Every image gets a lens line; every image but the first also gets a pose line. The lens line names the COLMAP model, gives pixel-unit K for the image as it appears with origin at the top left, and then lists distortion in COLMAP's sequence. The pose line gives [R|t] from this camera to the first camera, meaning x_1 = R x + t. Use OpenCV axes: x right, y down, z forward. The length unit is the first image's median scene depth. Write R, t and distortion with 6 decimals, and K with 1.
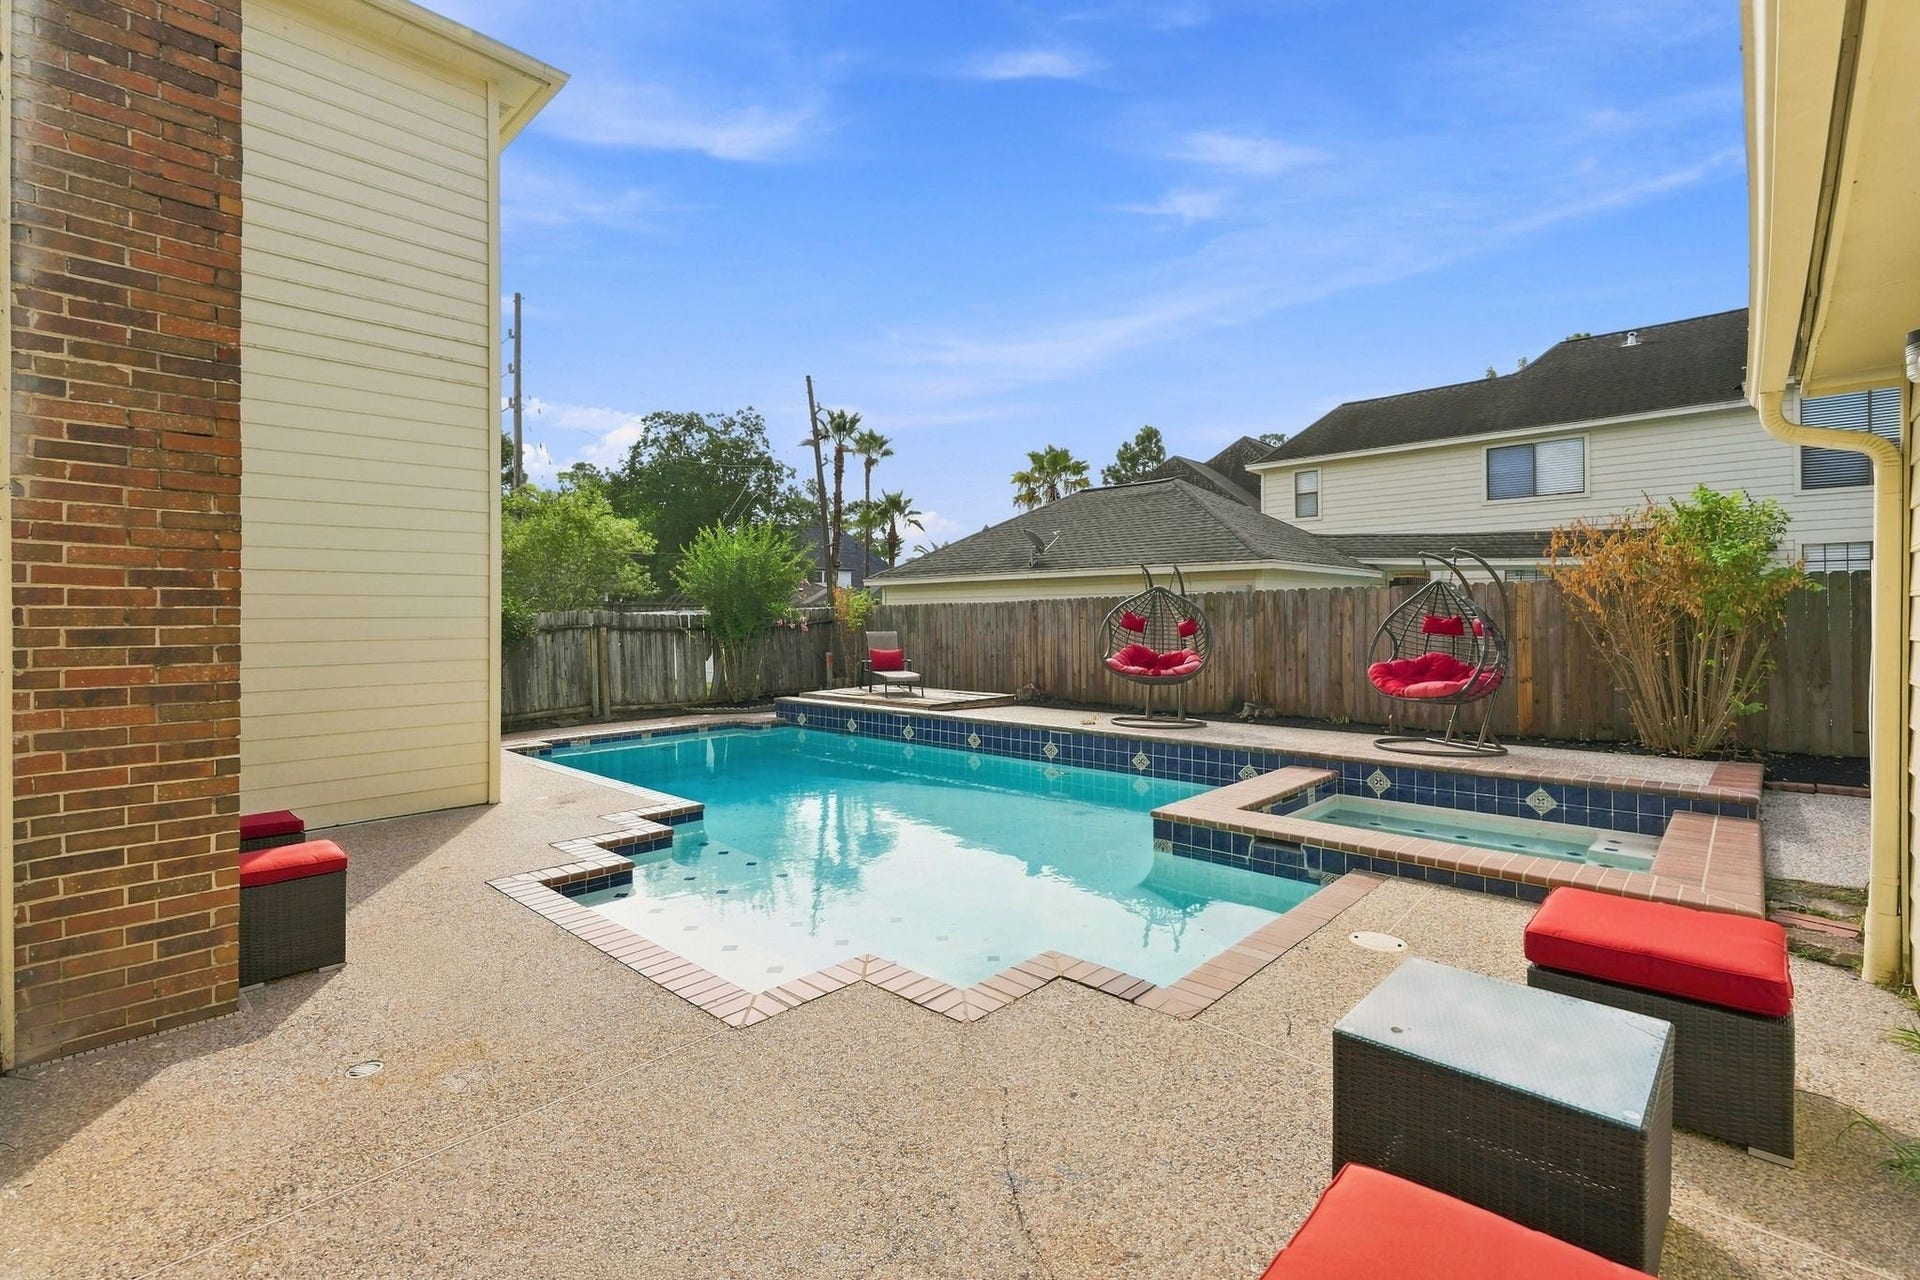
lens RADIAL K [[851.3, 0, 960.0], [0, 851.3, 640.0], [0, 0, 1]] dist [0.000955, -0.000192]
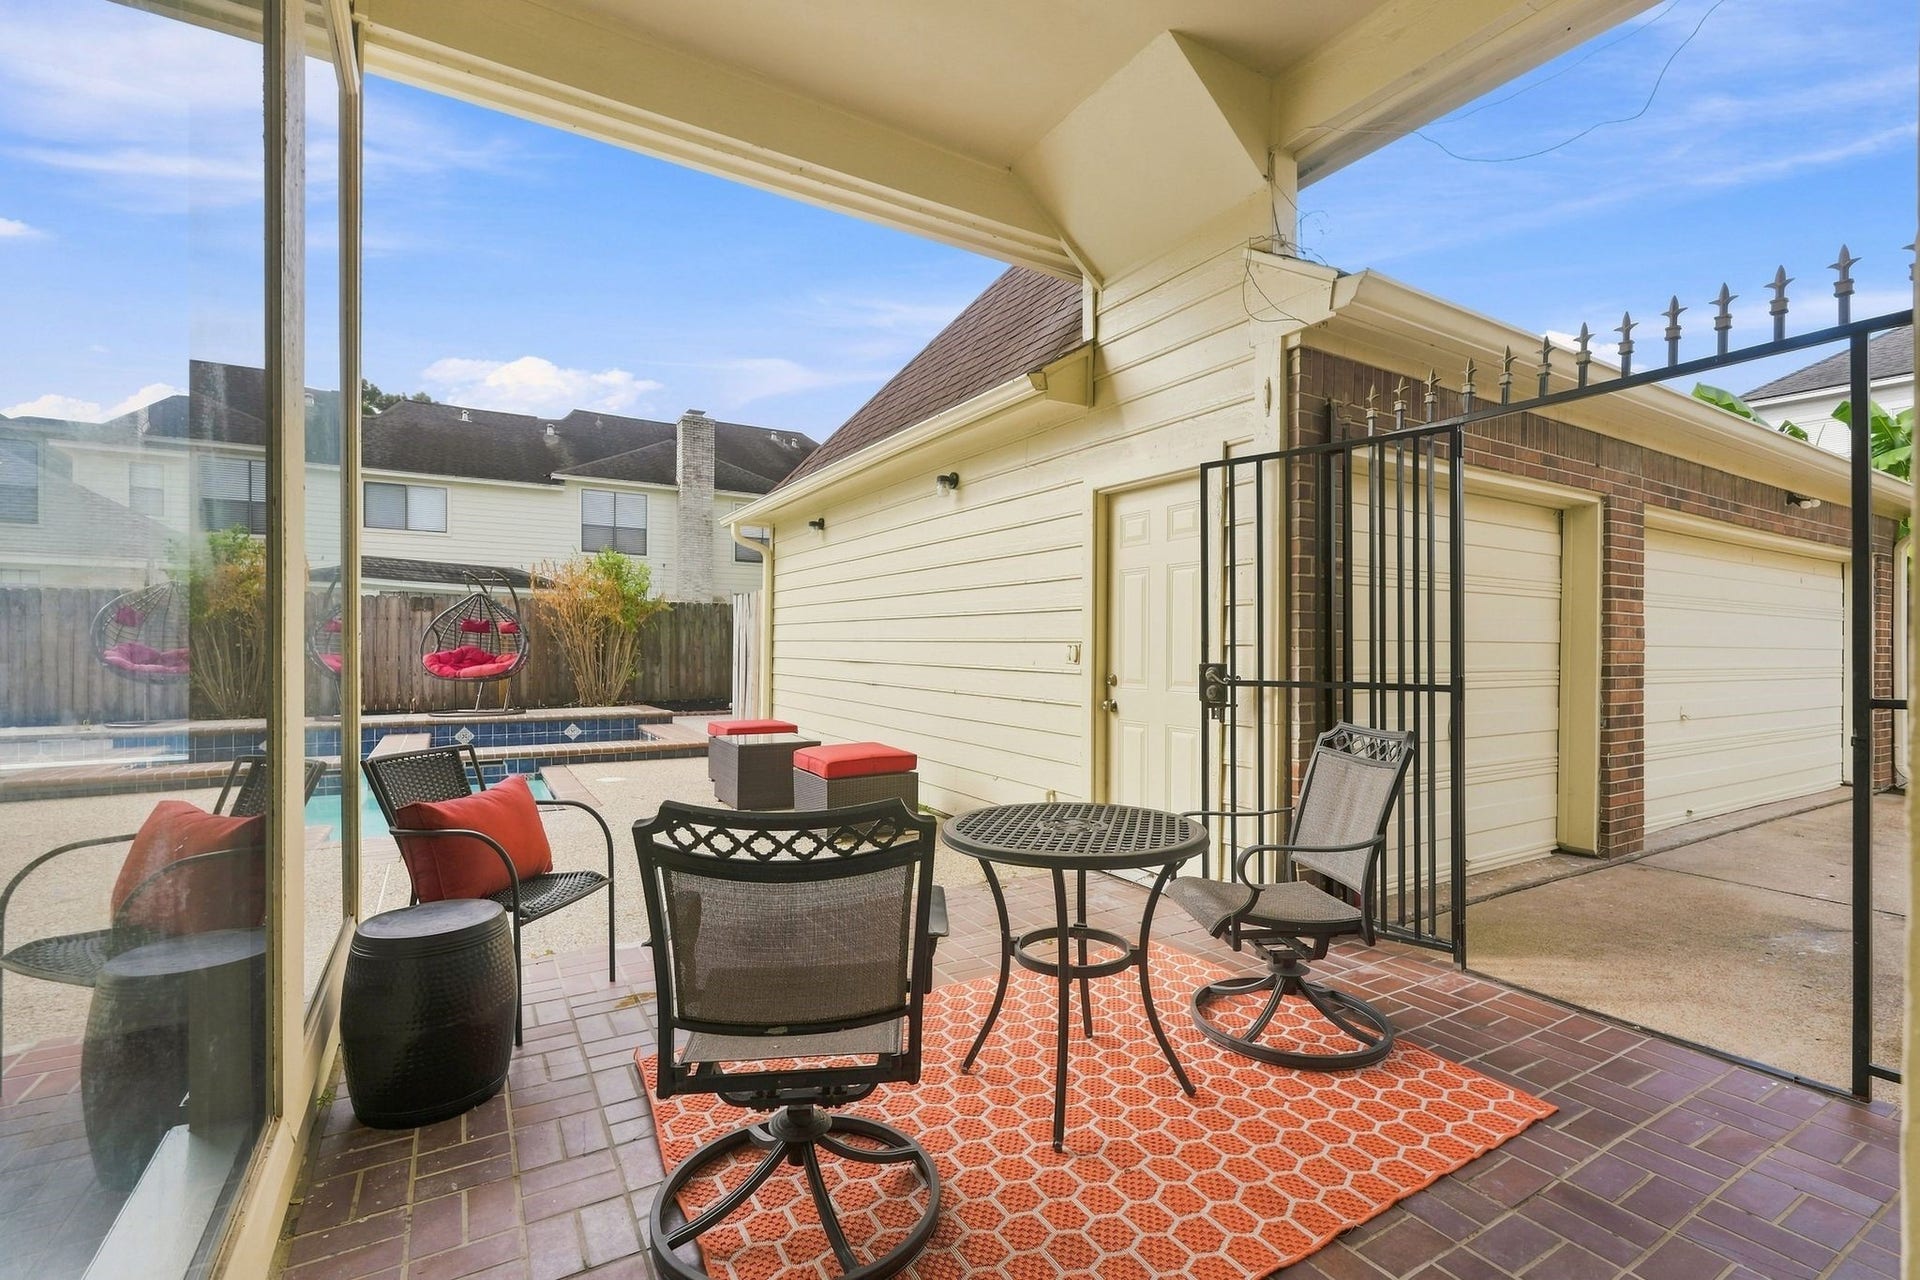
lens RADIAL K [[851.3, 0, 960.0], [0, 851.3, 640.0], [0, 0, 1]] dist [0.000955, -0.000192]
pose [[0.281718, 0.012549, 0.959415, -0.547730], [0.019792, 0.999626, -0.018886, 0.048104], [-0.959293, 0.024310, 0.281364, -0.142684]]
